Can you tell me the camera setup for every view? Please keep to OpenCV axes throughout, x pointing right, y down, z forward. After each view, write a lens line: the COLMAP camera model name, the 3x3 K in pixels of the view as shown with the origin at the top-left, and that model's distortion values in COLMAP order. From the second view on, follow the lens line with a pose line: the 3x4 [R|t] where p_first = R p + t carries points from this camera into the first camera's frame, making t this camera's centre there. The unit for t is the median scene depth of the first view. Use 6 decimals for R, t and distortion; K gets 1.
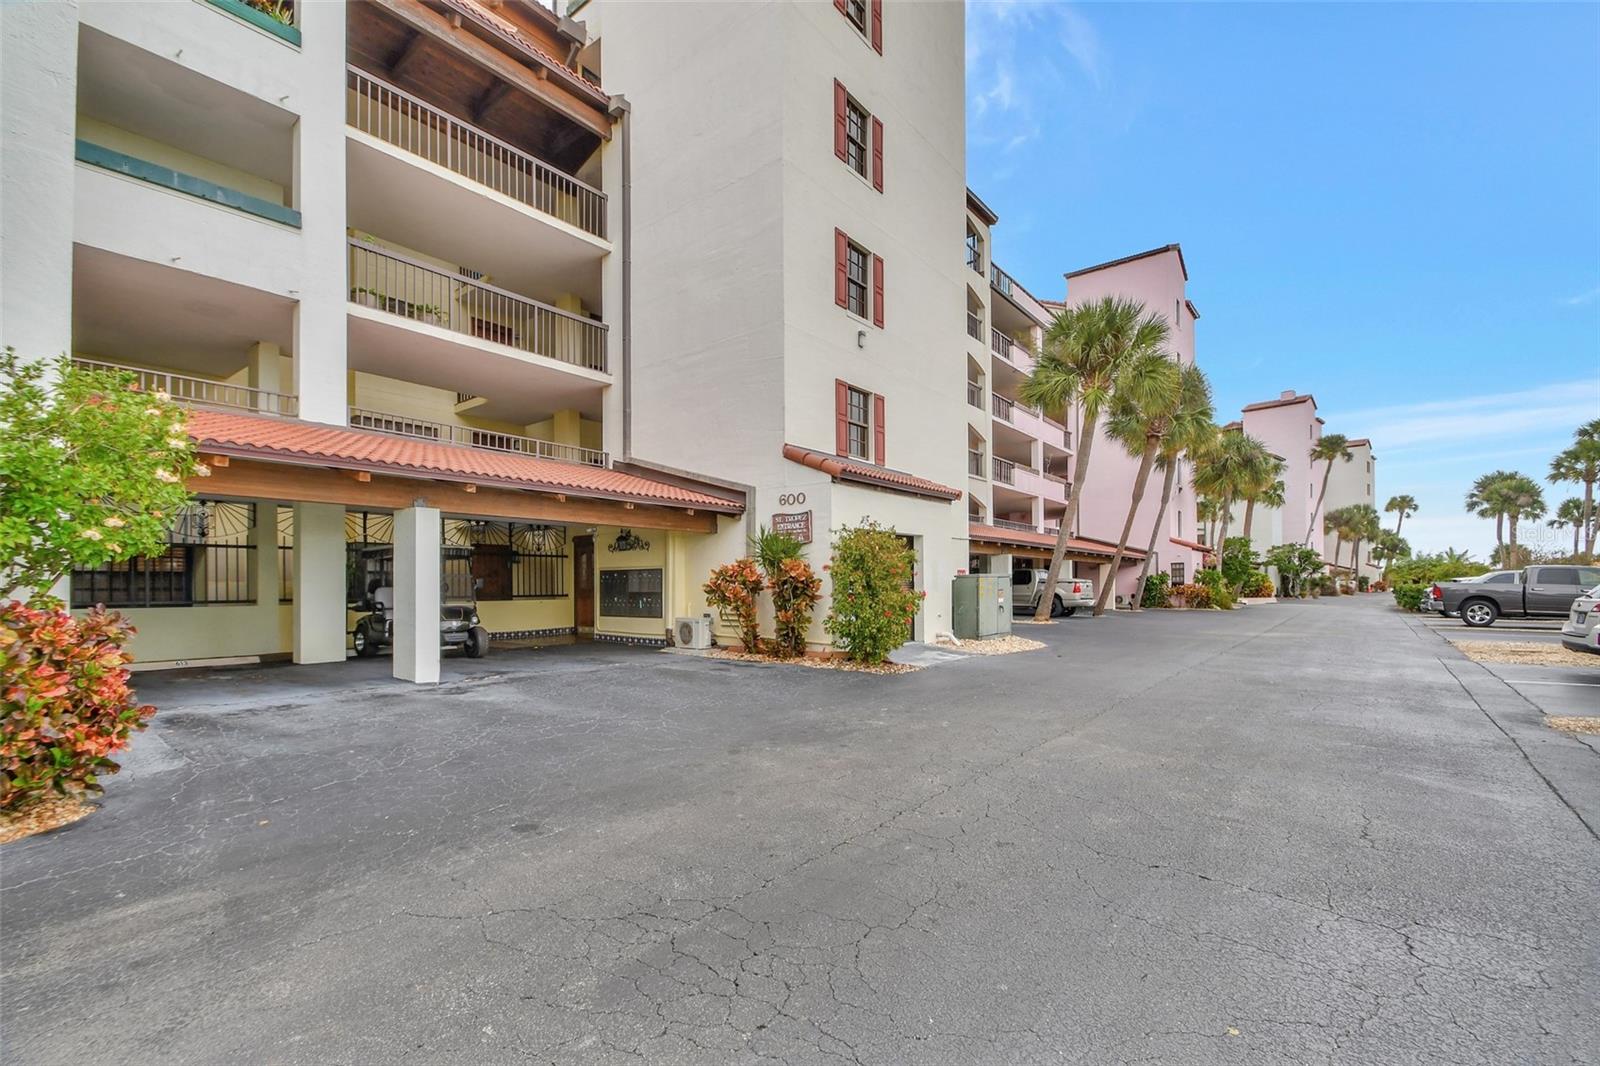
lens RADIAL K [[719.2, 0, 799.1], [0, 719.2, 594.0], [0, 0, 1]] dist [0.000979, 0.000453]
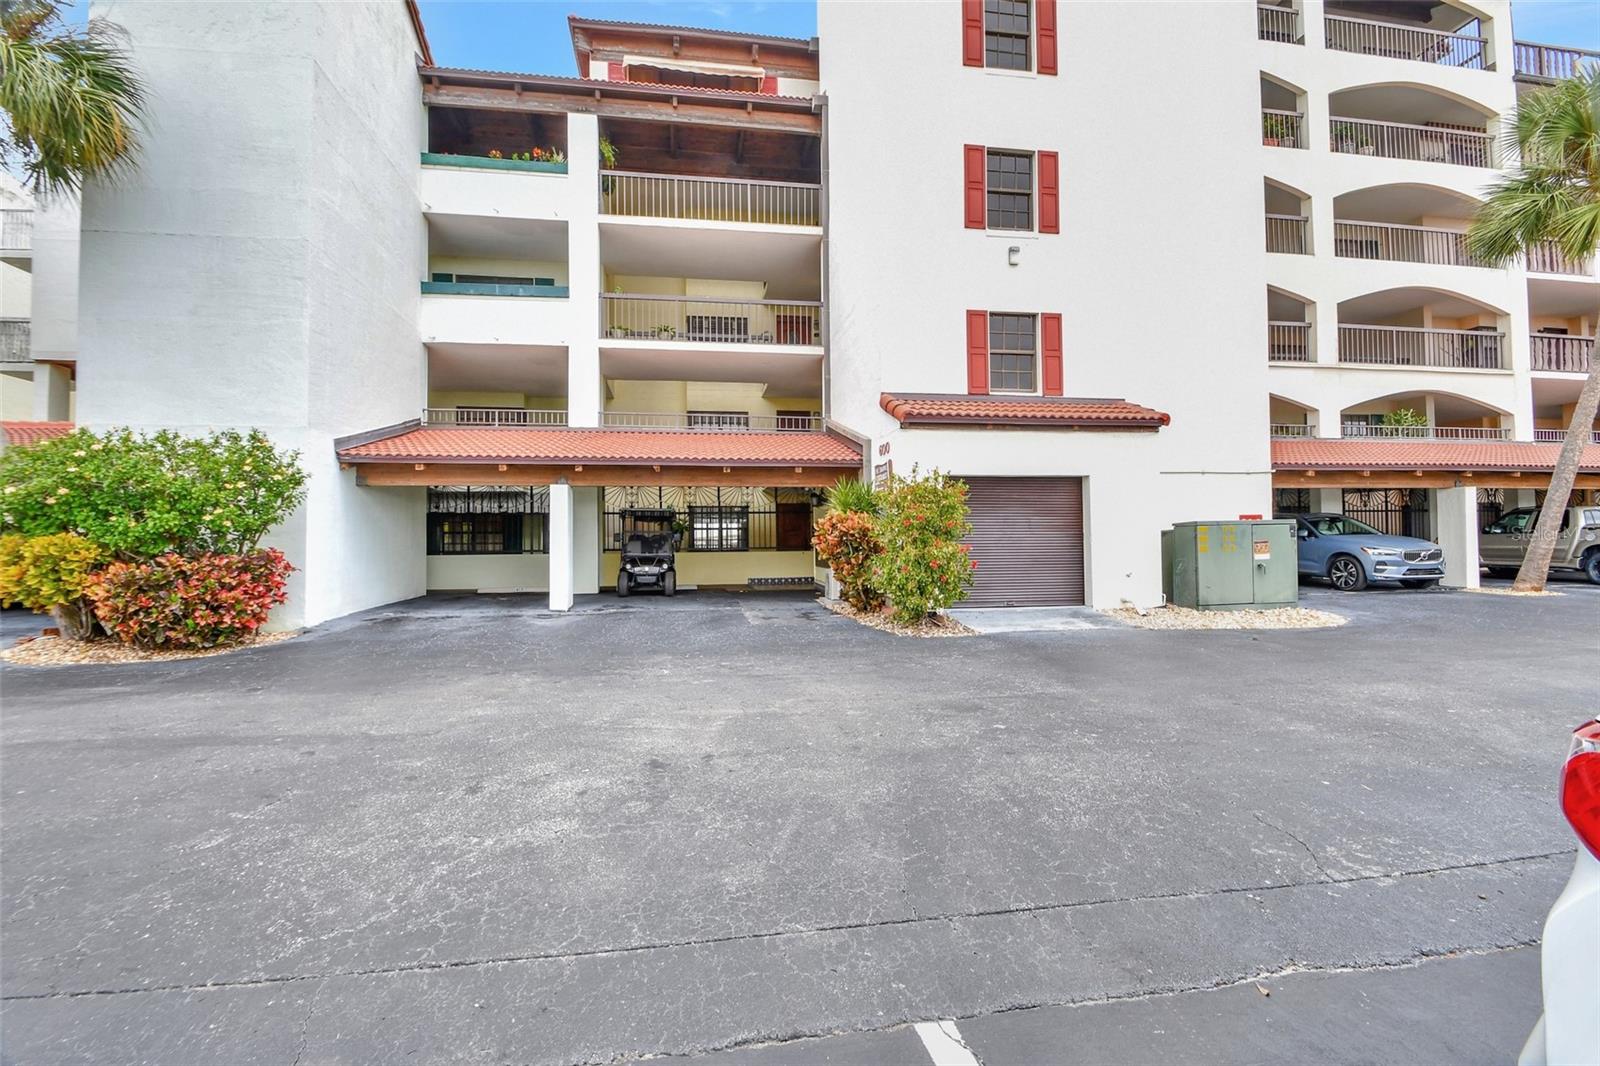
lens RADIAL K [[686.1, 0, 800.0], [0, 686.1, 533.0], [0, 0, 1]] dist [0.001647, 0.000308]
pose [[0.754980, -0.010866, -0.655657, 0.429462], [0.006591, 0.999938, -0.008982, -0.011685], [0.655714, 0.002460, 0.755005, 0.197774]]
